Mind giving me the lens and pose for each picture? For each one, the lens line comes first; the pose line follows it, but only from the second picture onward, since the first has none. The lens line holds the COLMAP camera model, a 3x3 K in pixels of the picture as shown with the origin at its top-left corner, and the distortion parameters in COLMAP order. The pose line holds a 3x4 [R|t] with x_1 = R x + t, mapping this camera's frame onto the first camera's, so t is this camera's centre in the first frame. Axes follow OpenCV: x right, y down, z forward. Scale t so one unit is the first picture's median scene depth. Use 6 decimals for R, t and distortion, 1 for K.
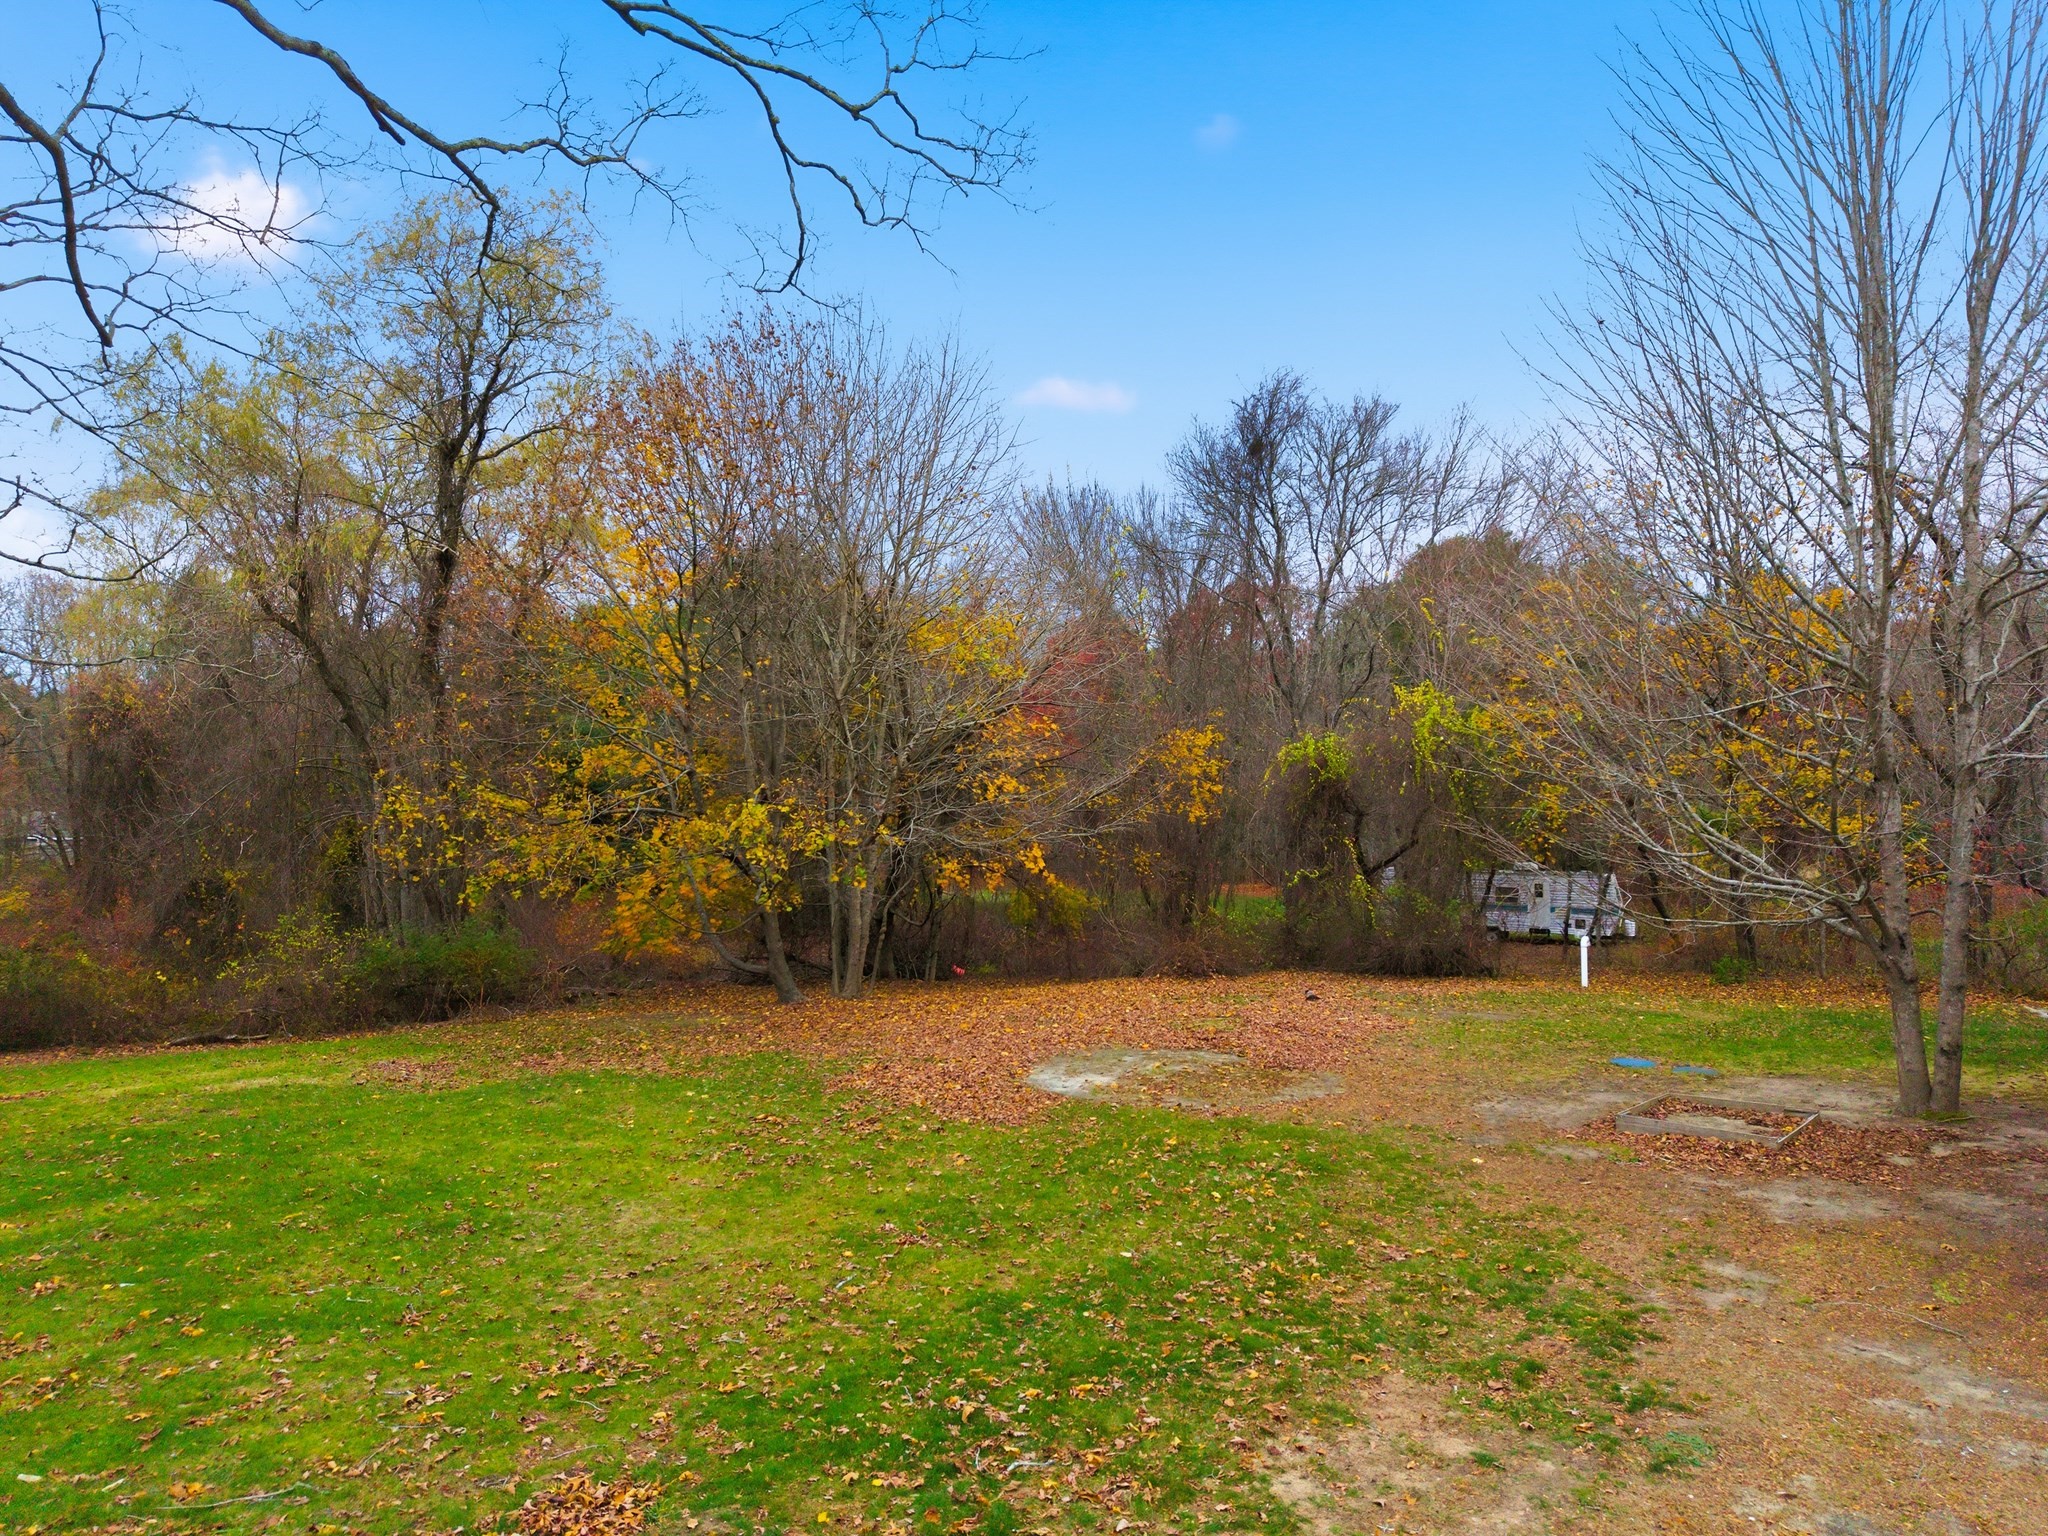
lens RADIAL K [[1383.0, 0, 1023.4], [0, 1383.0, 769.3], [0, 0, 1]] dist [0.008663, -0.003906]
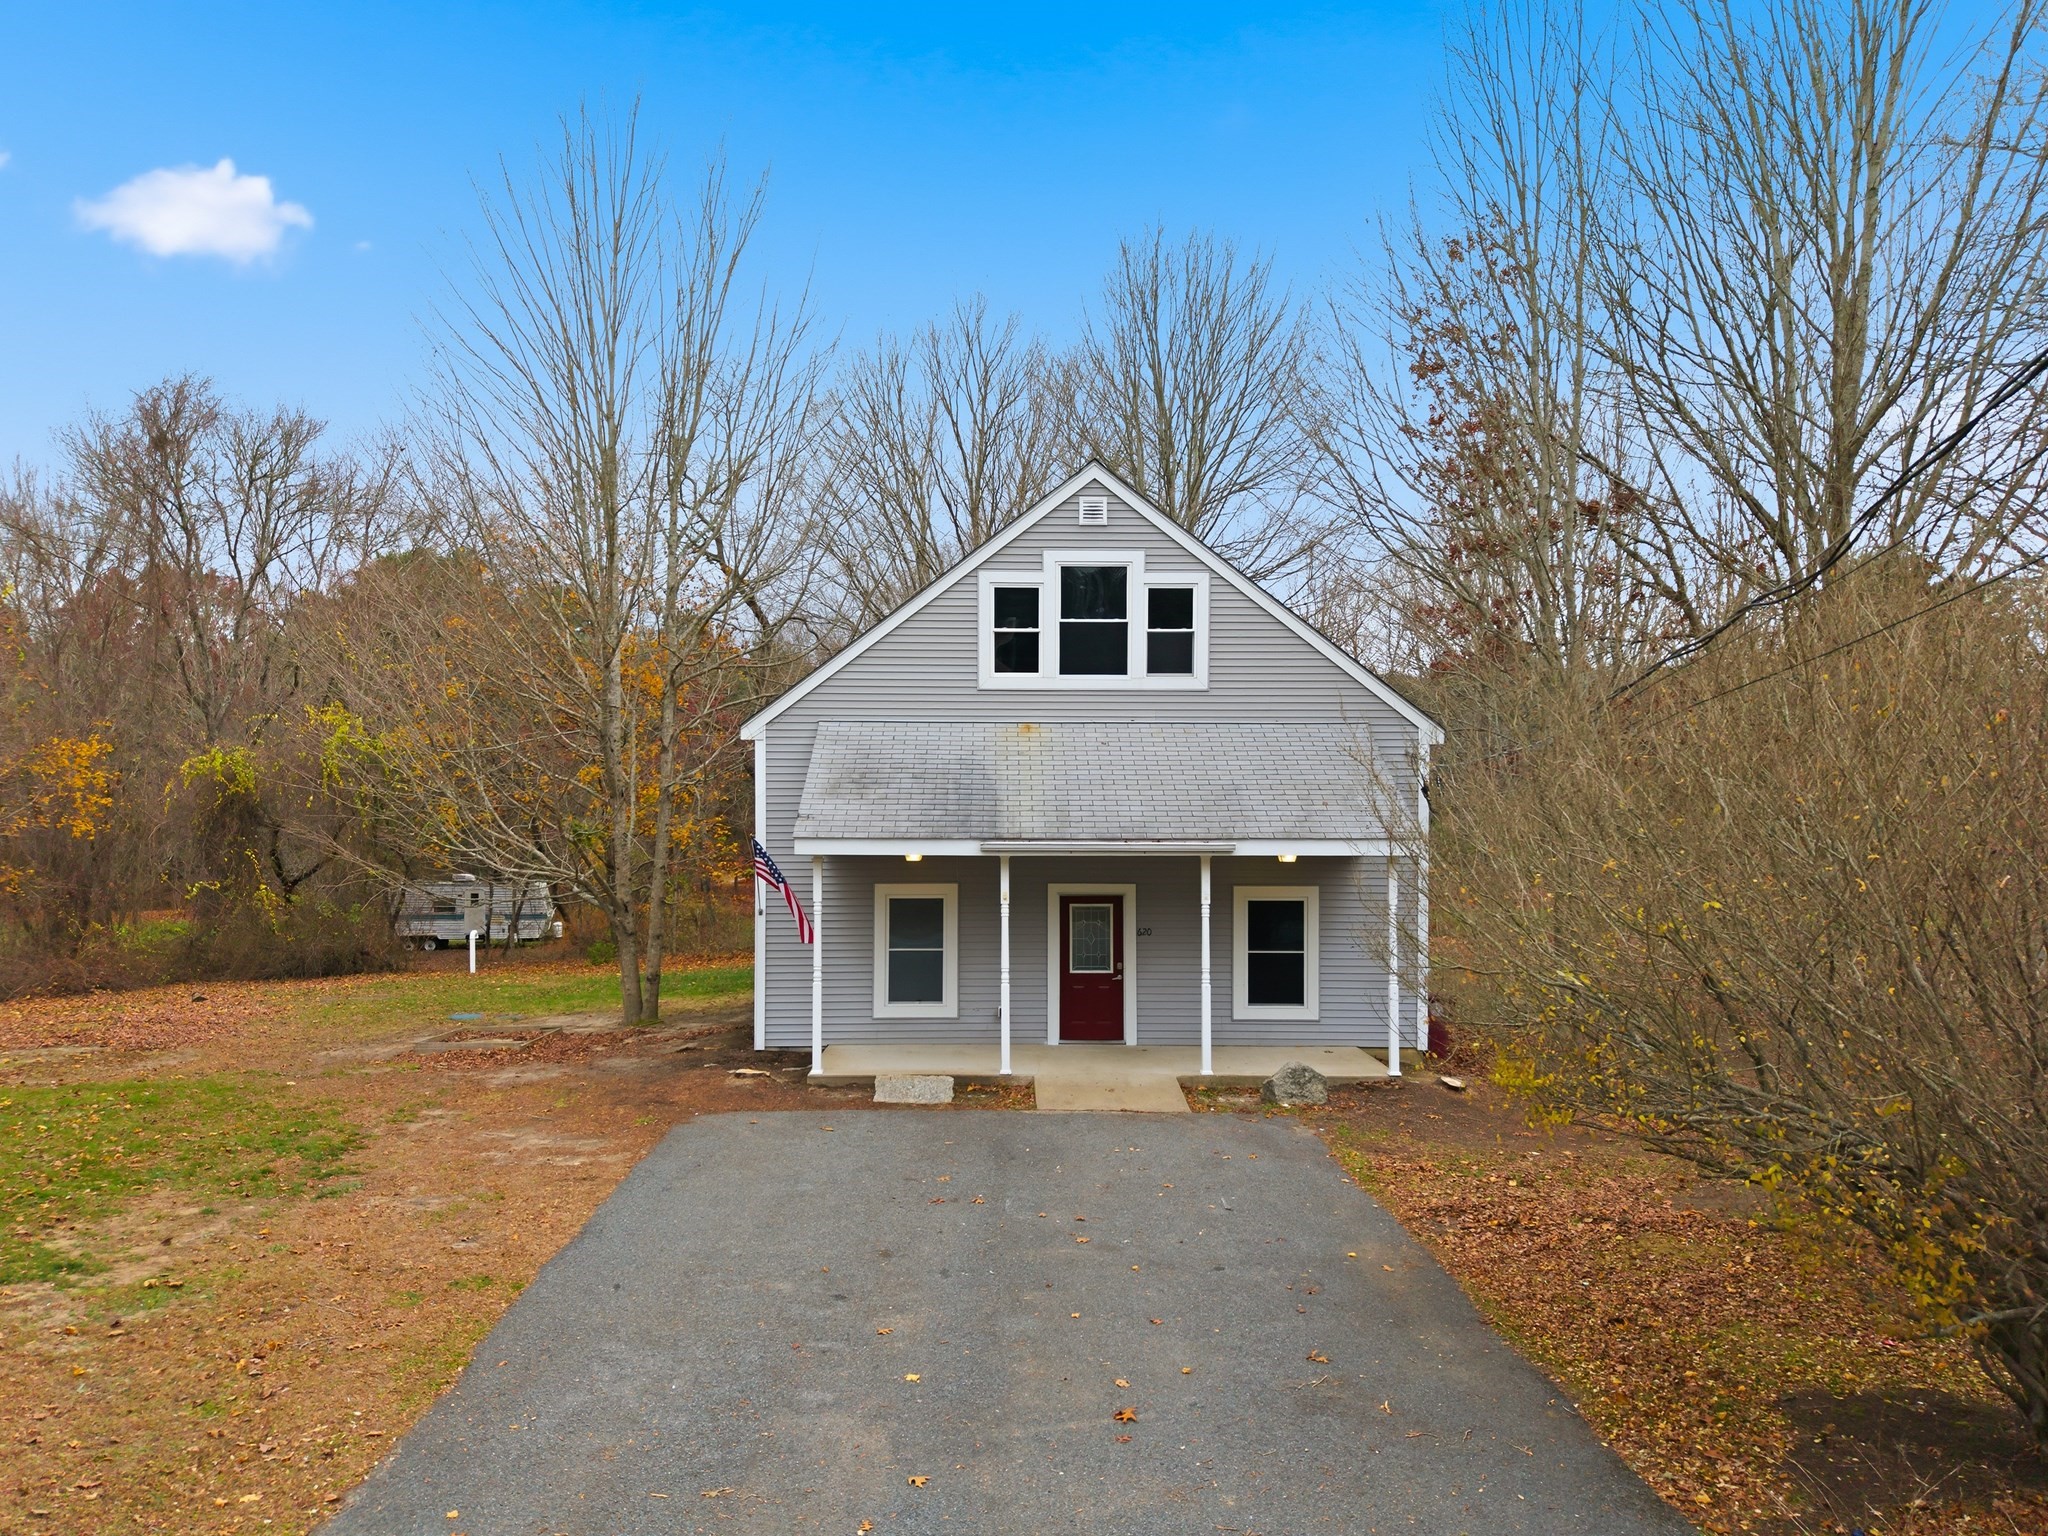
lens RADIAL K [[1383.0, 0, 997.7], [0, 1383.0, 830.8], [0, 0, 1]] dist [0.008663, -0.003906]
pose [[0.769383, -0.005544, 0.638764, 0.001320], [-0.015004, 0.999530, 0.026747, -0.000480], [-0.638612, -0.030163, 0.768937, -0.109460]]
